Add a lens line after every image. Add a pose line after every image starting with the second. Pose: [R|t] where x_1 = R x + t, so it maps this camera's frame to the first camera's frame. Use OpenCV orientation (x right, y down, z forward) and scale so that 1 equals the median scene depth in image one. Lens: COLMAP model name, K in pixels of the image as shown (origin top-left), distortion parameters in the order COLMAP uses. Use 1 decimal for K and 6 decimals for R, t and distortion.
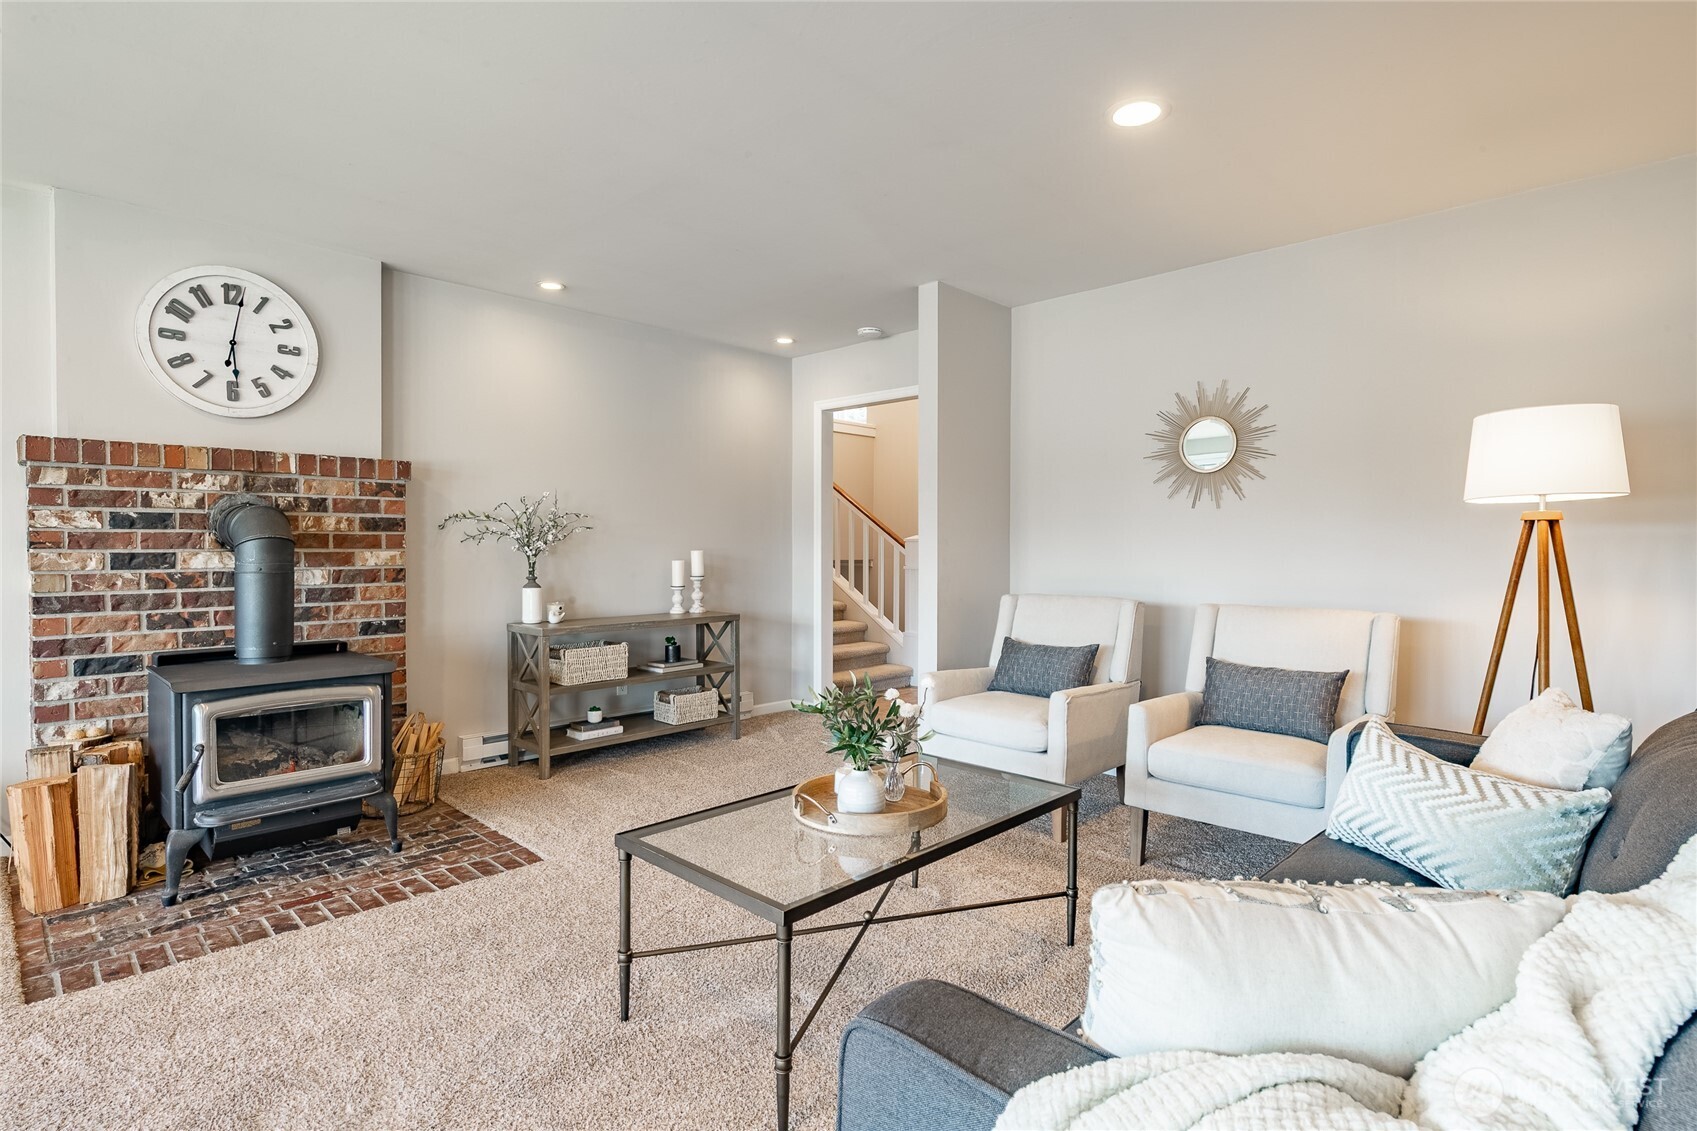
lens RADIAL K [[837.7, 0, 856.3], [0, 837.7, 560.6], [0, 0, 1]] dist [0.001125, -0.001746]
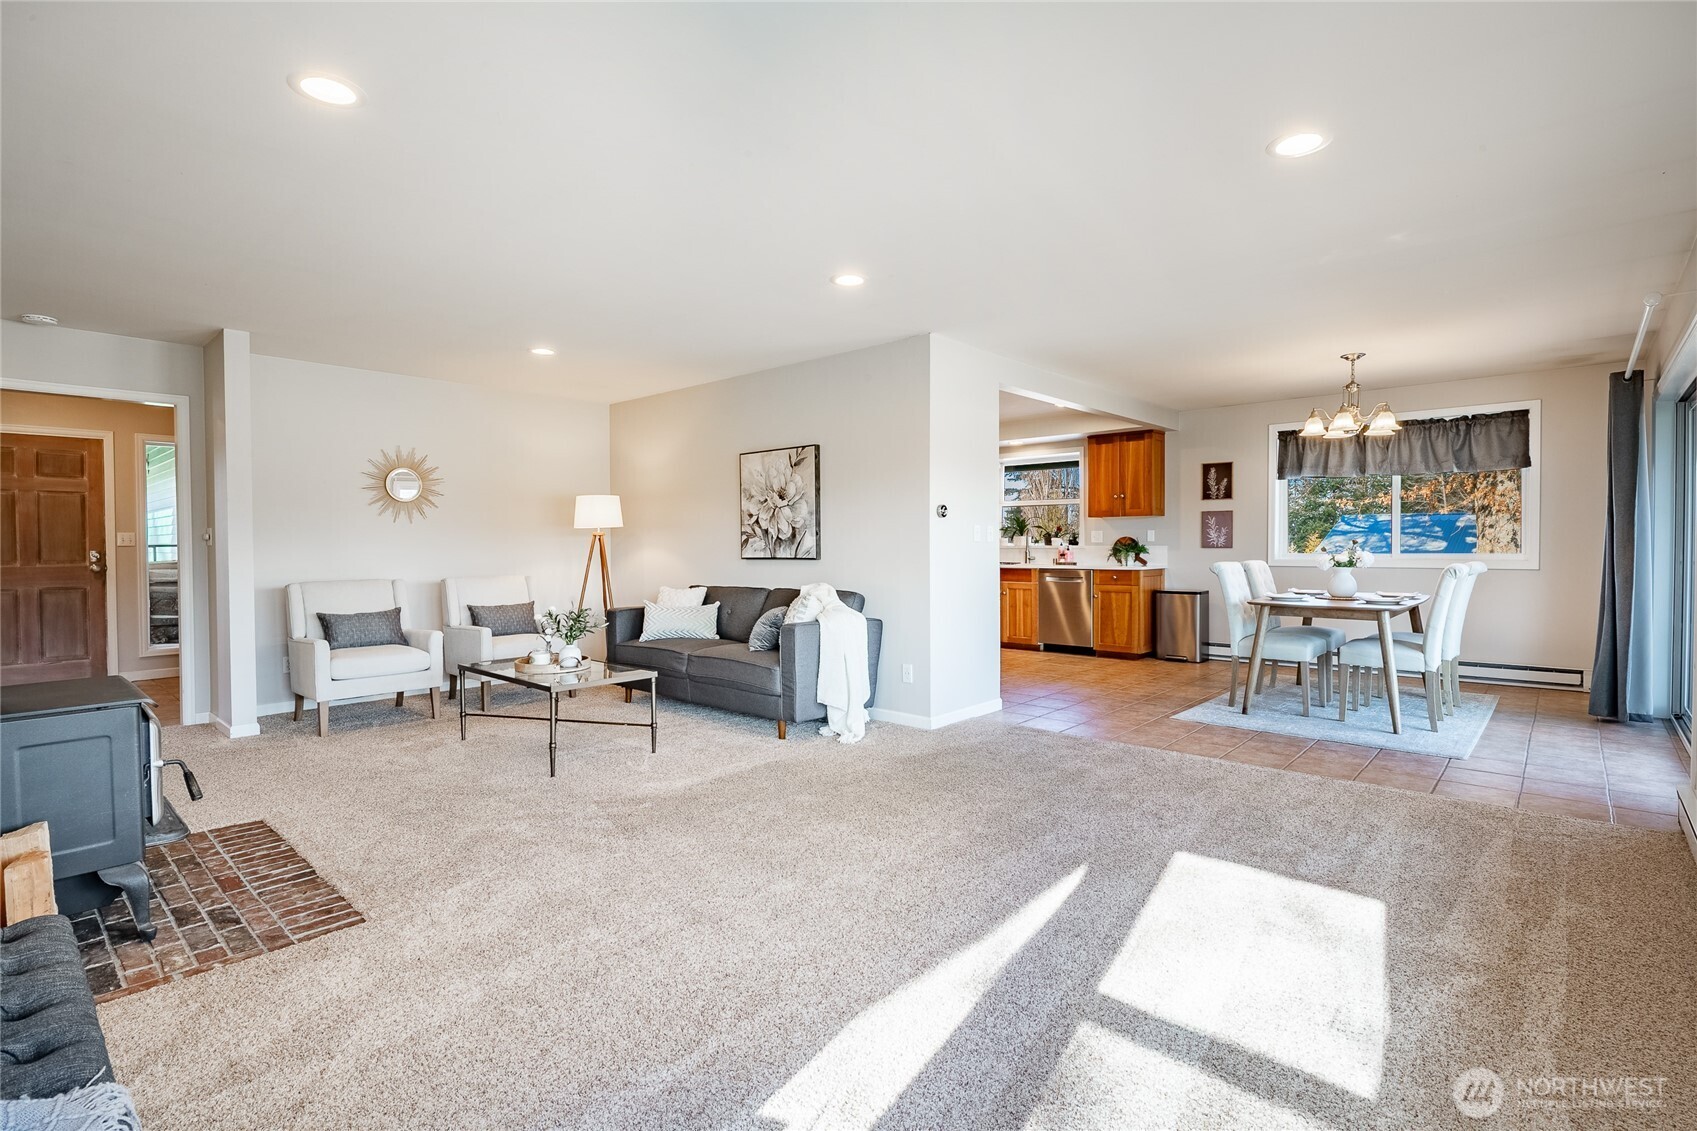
lens RADIAL K [[807.2, 0, 852.2], [0, 807.2, 564.6], [0, 0, 1]] dist [-0.001716, -0.001074]
pose [[-0.038742, -0.028324, 0.998848, -1.377734], [0.022816, 0.999313, 0.029222, -0.007631], [-0.998989, 0.023922, -0.038069, 0.200128]]
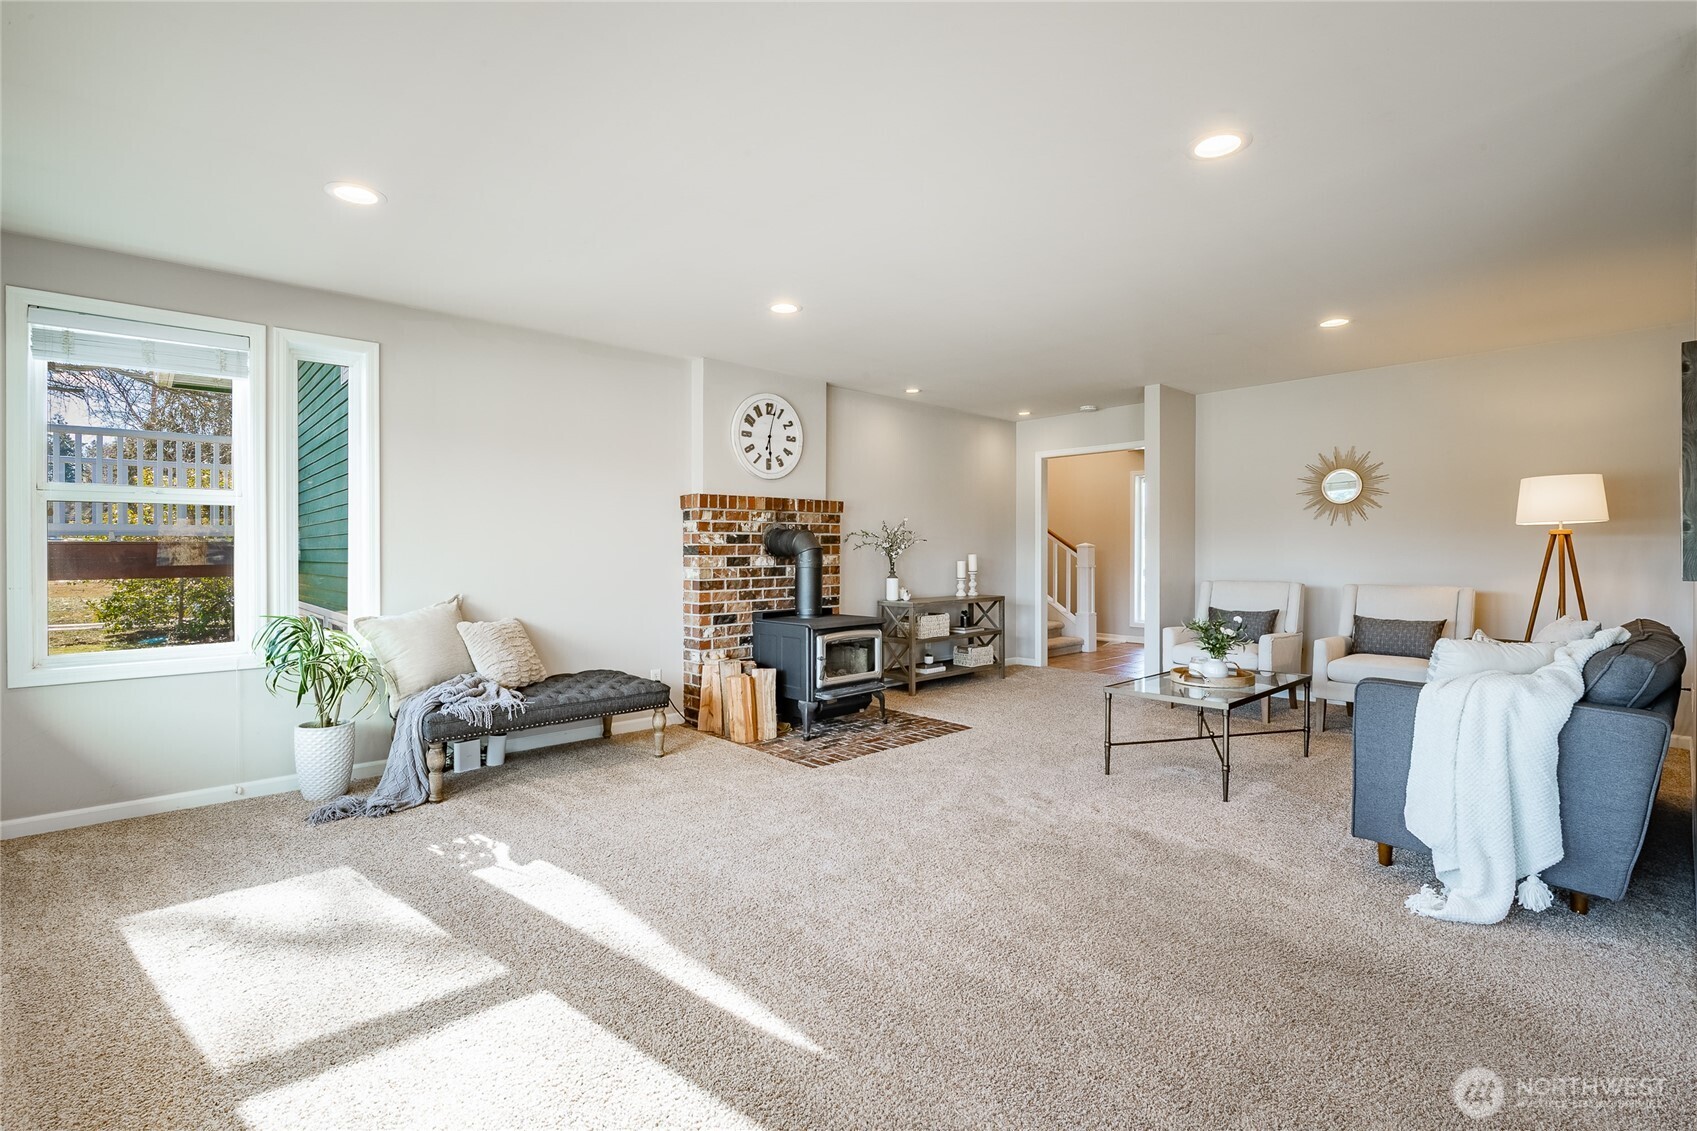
lens RADIAL K [[768.2, 0, 847.5], [0, 768.2, 557.6], [0, 0, 1]] dist [-0.004768, -0.000990]
pose [[0.997812, -0.005849, -0.065859, -0.487100], [0.005182, 0.999934, -0.010301, 0.009800], [0.065915, 0.009938, 0.997776, -0.597202]]
